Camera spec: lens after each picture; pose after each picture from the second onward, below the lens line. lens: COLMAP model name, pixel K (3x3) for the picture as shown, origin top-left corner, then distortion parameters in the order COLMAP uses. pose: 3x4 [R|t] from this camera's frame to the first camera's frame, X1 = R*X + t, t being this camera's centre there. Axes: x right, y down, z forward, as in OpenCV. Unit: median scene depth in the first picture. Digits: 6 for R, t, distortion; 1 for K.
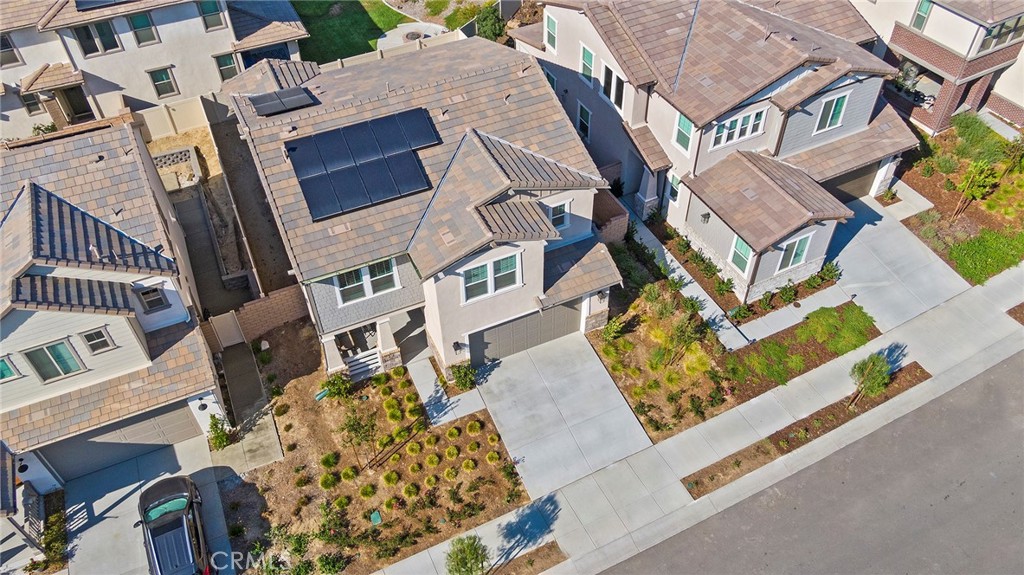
lens RADIAL K [[785.7, 0, 508.4], [0, 785.7, 290.3], [0, 0, 1]] dist [0.020435, 0.001035]
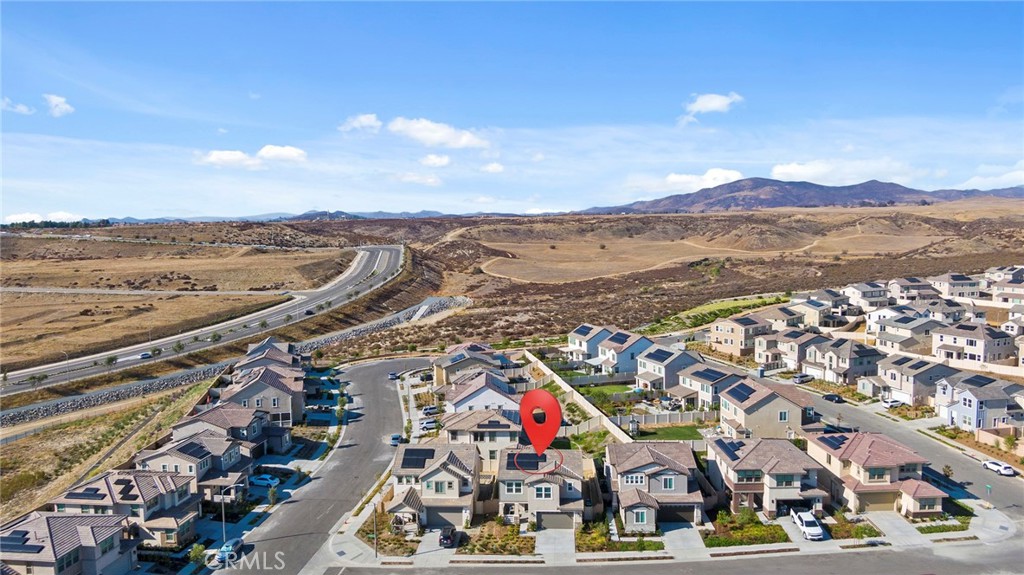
lens RADIAL K [[751.2, 0, 496.3], [0, 751.2, 258.9], [0, 0, 1]] dist [0.013146, -0.011905]
pose [[0.873209, 0.032316, -0.486273, 1.325917], [-0.347340, 0.741175, -0.574469, 1.154005], [0.341849, 0.670534, 0.658425, -1.950998]]
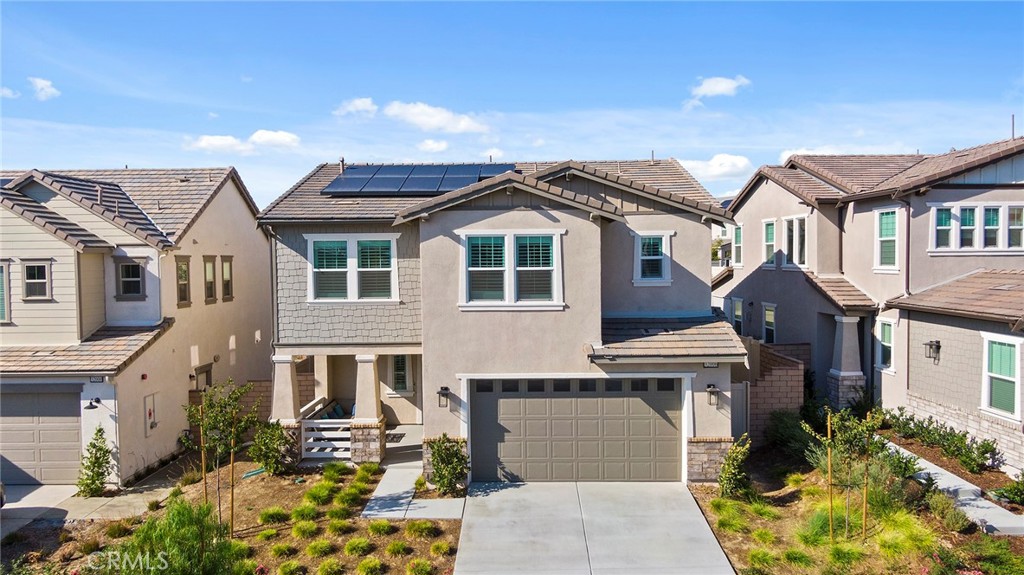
lens RADIAL K [[751.2, 0, 513.0], [0, 751.2, 289.5], [0, 0, 1]] dist [0.013146, -0.011905]
pose [[0.905014, 0.024877, -0.424655, 0.215855], [-0.310899, 0.720033, -0.620398, 0.337344], [0.290332, 0.693493, 0.659374, 0.535396]]
